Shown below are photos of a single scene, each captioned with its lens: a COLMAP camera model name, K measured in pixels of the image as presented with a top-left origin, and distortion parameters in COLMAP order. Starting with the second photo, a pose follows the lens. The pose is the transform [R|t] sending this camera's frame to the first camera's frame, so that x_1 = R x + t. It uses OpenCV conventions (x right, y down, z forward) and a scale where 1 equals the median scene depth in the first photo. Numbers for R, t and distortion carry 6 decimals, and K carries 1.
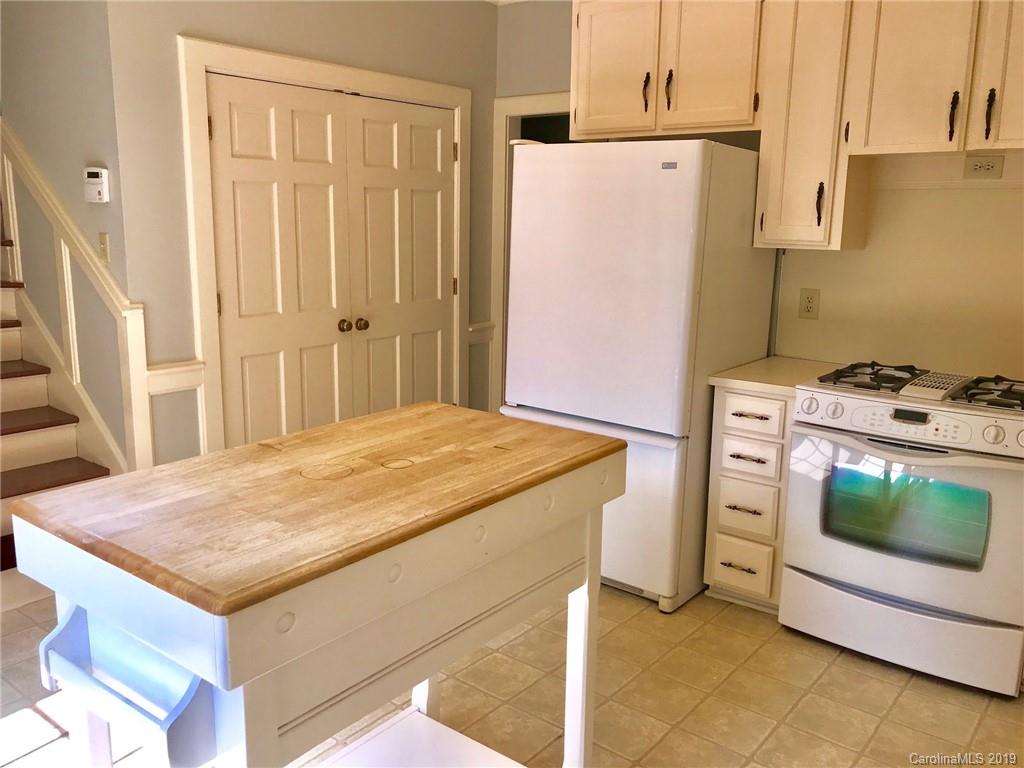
lens RADIAL K [[847.3, 0, 509.4], [0, 847.3, 374.1], [0, 0, 1]] dist [0.038584, -0.048020]
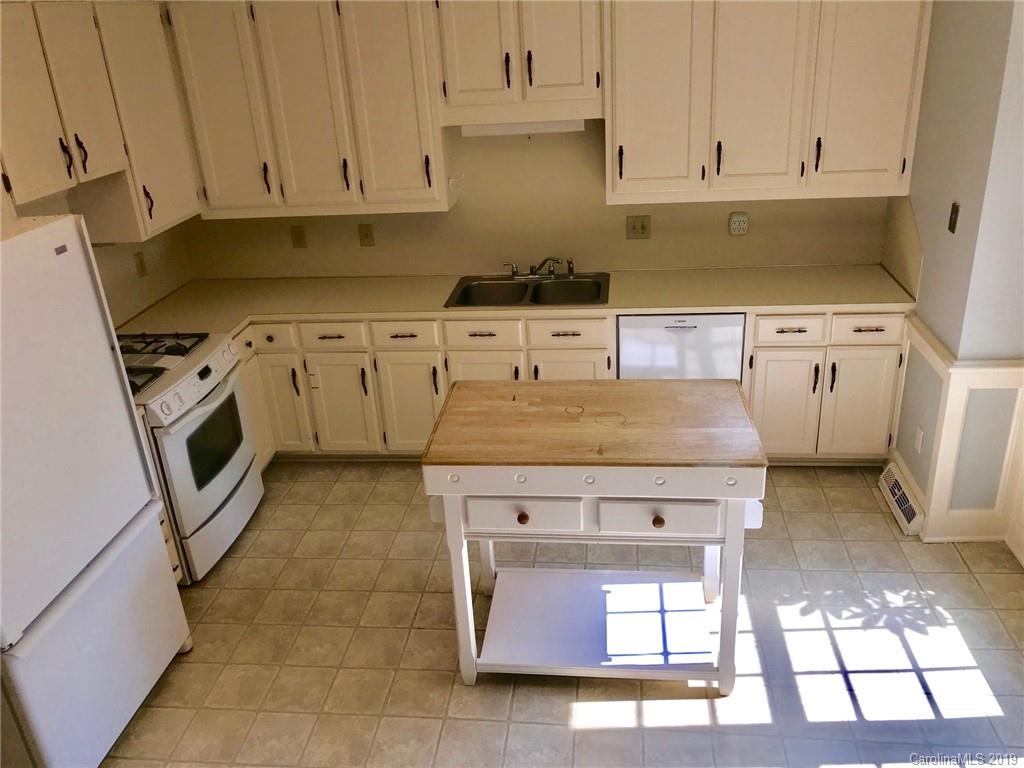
lens RADIAL K [[847.3, 0, 513.5], [0, 847.3, 388.2], [0, 0, 1]] dist [0.038584, -0.048020]
pose [[-0.527457, -0.336619, 0.780049, -0.905692], [0.210822, 0.837579, 0.504000, -0.533065], [-0.823009, 0.430290, -0.370820, 1.130155]]
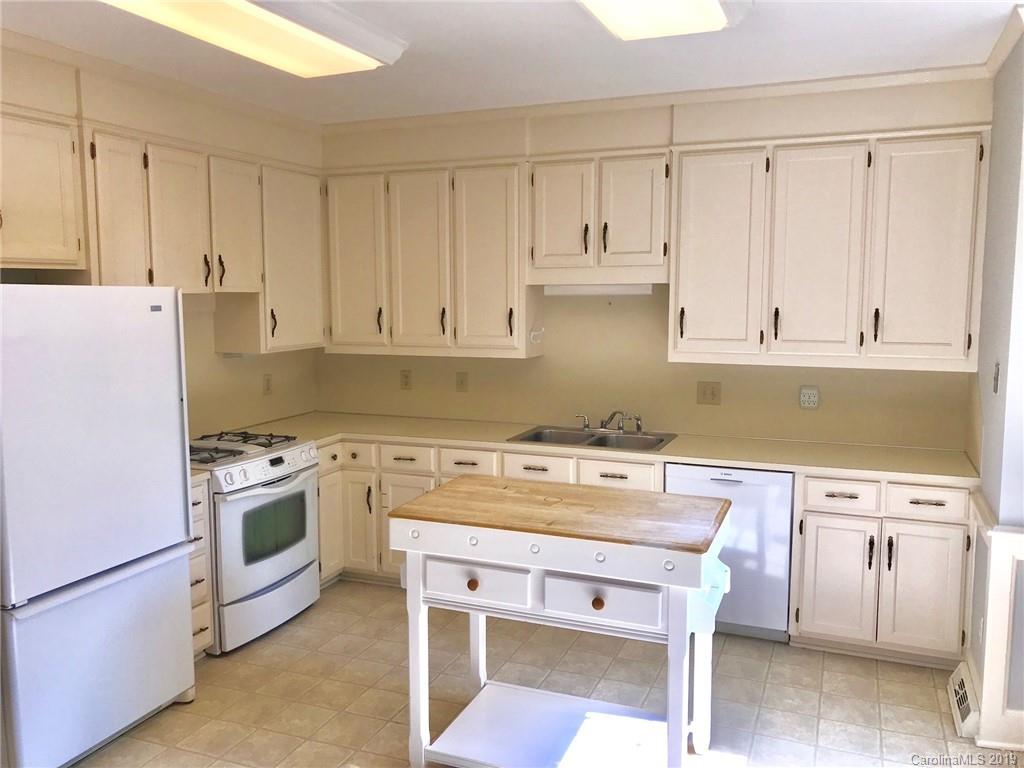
lens RADIAL K [[847.3, 0, 510.2], [0, 847.3, 387.1], [0, 0, 1]] dist [0.038584, -0.048020]
pose [[-0.281421, -0.130174, 0.950714, -1.147381], [0.181193, 0.965725, 0.185864, -0.302351], [-0.942322, 0.224568, -0.248189, 0.969076]]
